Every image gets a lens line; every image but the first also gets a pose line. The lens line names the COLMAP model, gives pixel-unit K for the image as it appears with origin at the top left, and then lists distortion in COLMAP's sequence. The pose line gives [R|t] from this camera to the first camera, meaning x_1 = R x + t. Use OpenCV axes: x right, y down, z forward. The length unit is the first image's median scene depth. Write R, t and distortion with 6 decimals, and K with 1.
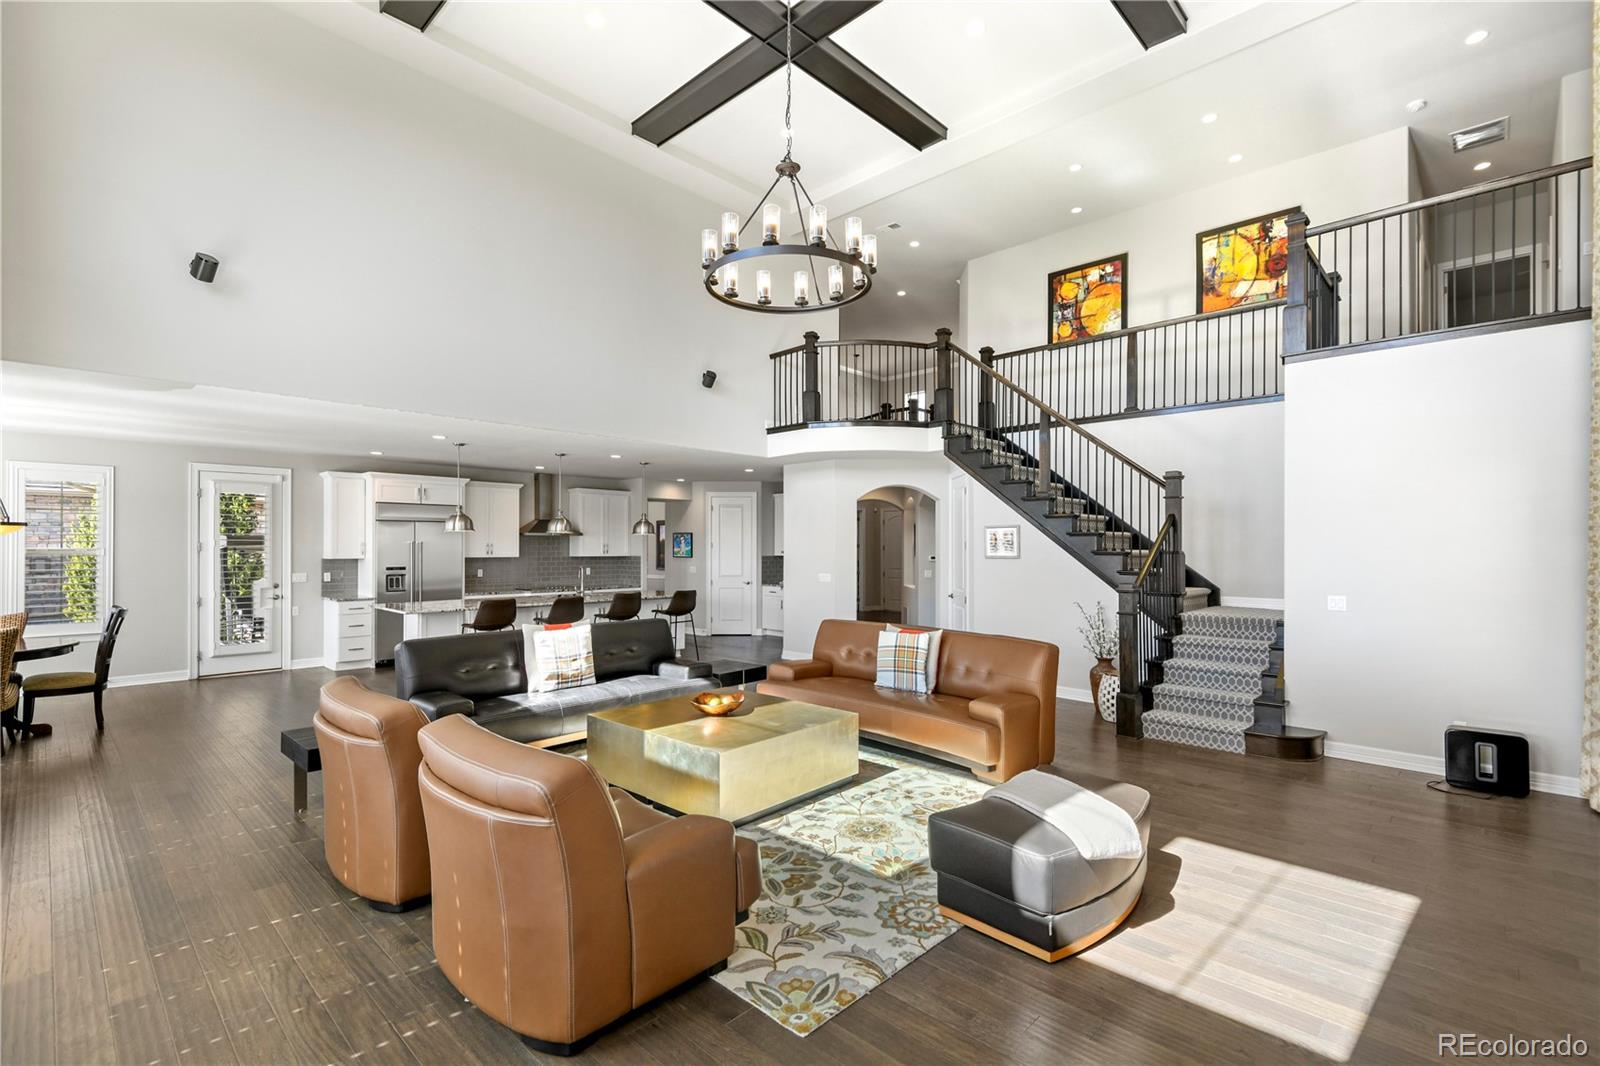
lens RADIAL K [[717.4, 0, 800.0], [0, 717.4, 533.0], [0, 0, 1]] dist [0.000259, -0.000023]
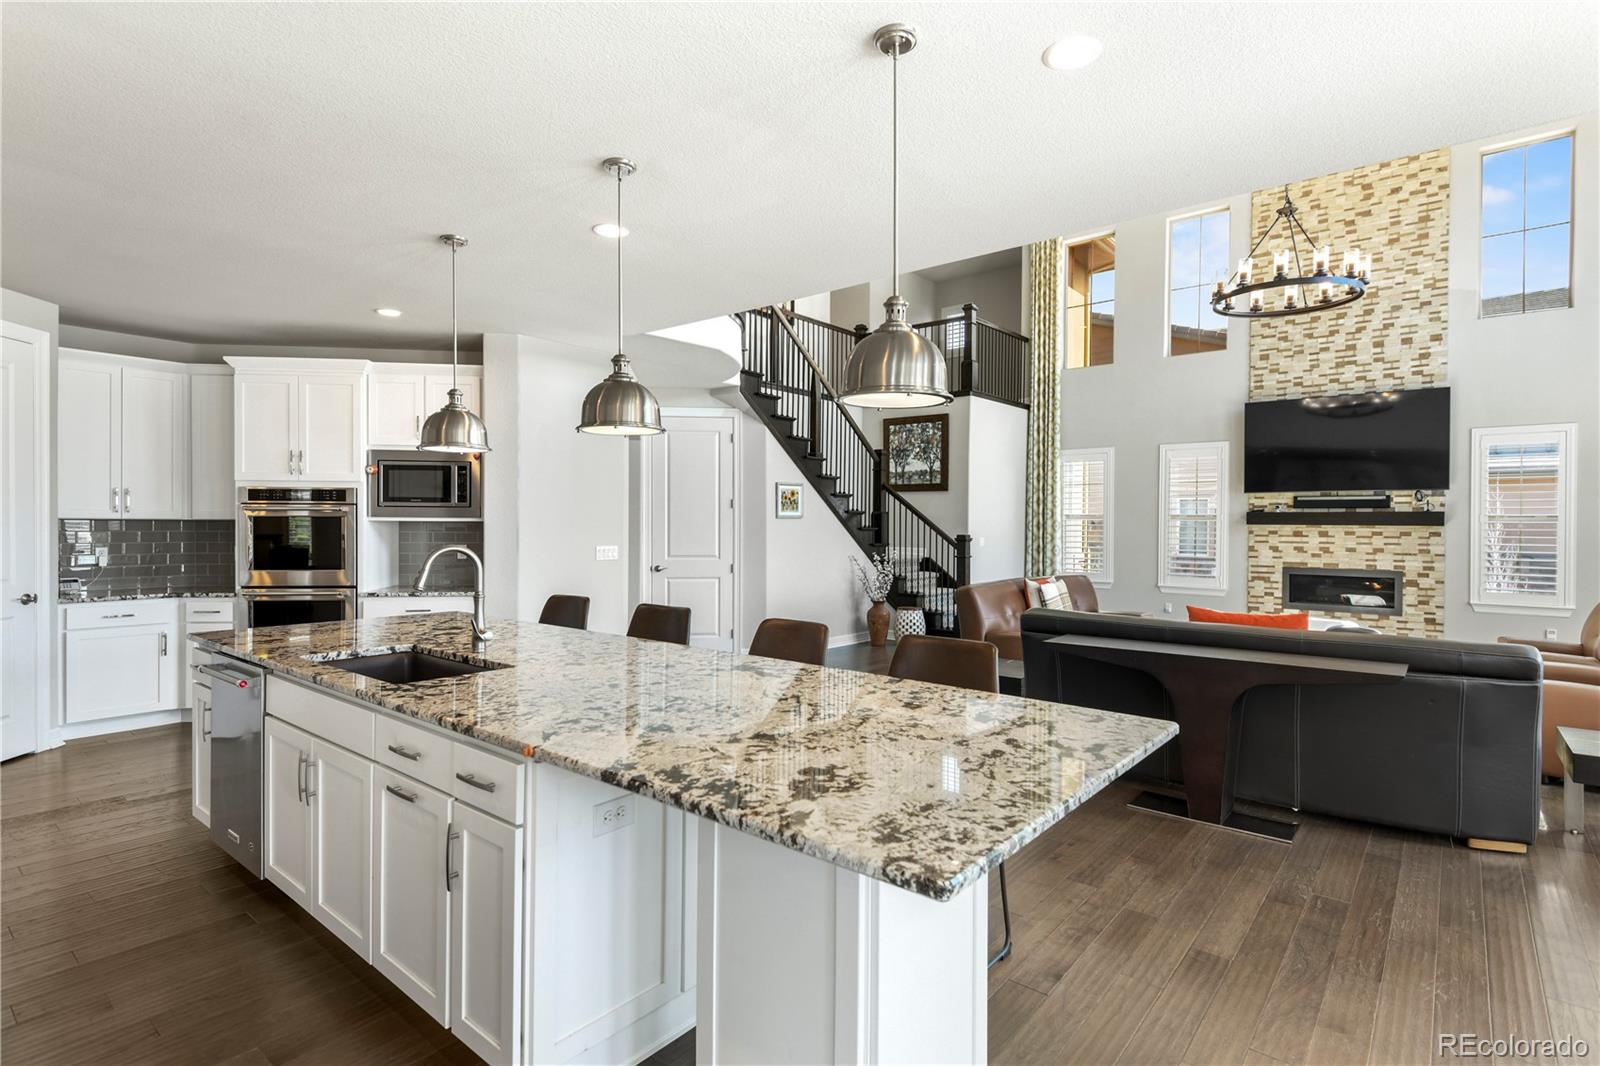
lens RADIAL K [[789.0, 0, 803.8], [0, 789.0, 525.0], [0, 0, 1]] dist [0.011465, -0.012950]
pose [[-0.078399, -0.006665, 0.996900, -0.642135], [-0.022074, 0.999744, 0.004948, 0.032533], [-0.996678, -0.021618, -0.078526, 0.899354]]
